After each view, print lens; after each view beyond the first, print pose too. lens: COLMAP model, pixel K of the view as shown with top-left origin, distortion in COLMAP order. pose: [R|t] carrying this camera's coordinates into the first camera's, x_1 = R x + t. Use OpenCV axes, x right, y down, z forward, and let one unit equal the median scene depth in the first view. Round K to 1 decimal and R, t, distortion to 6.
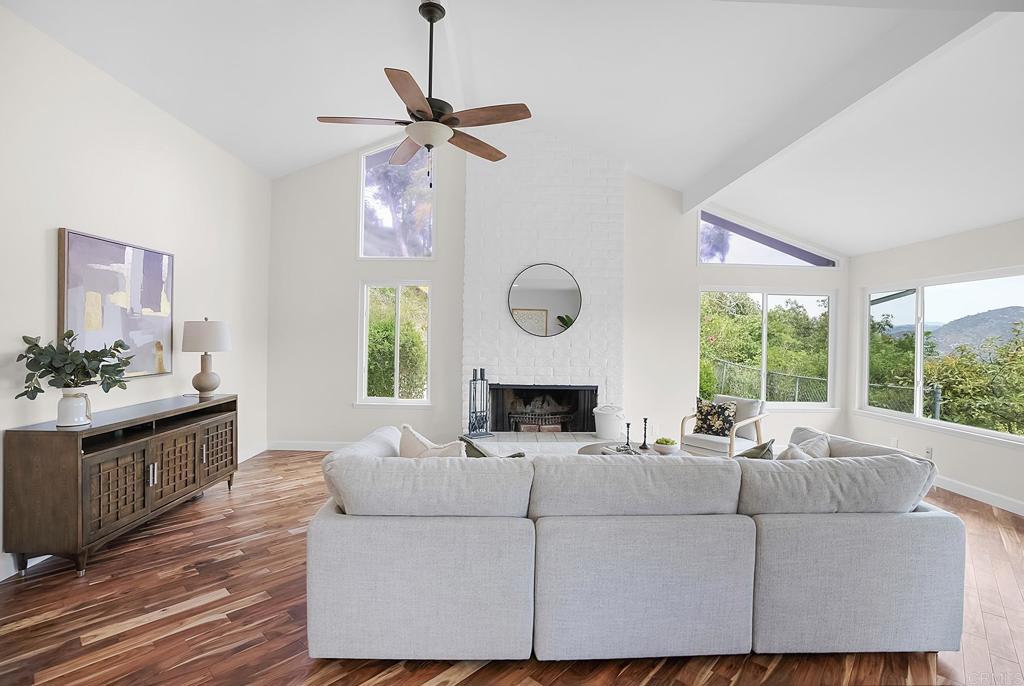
lens RADIAL K [[491.2, 0, 536.5], [0, 491.2, 328.4], [0, 0, 1]] dist [-0.062968, 0.020509]
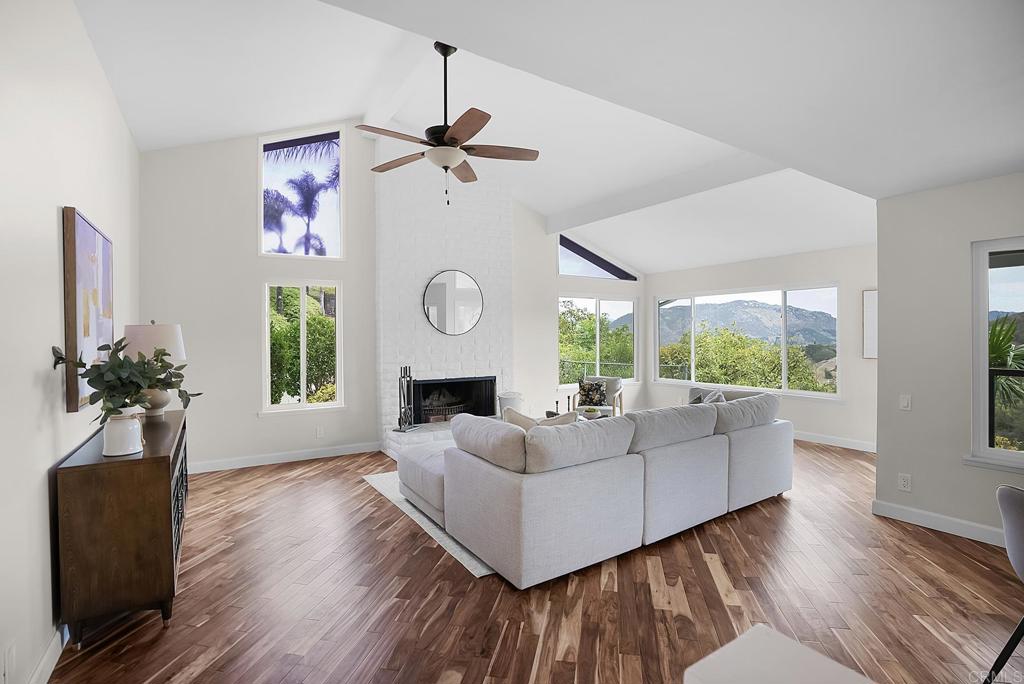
lens RADIAL K [[491.2, 0, 534.3], [0, 491.2, 329.5], [0, 0, 1]] dist [-0.062968, 0.020509]
pose [[0.840956, -0.015600, 0.540879, -0.495480], [0.012057, 0.999876, 0.010093, -0.006054], [-0.540969, -0.001966, 0.841040, -0.046198]]
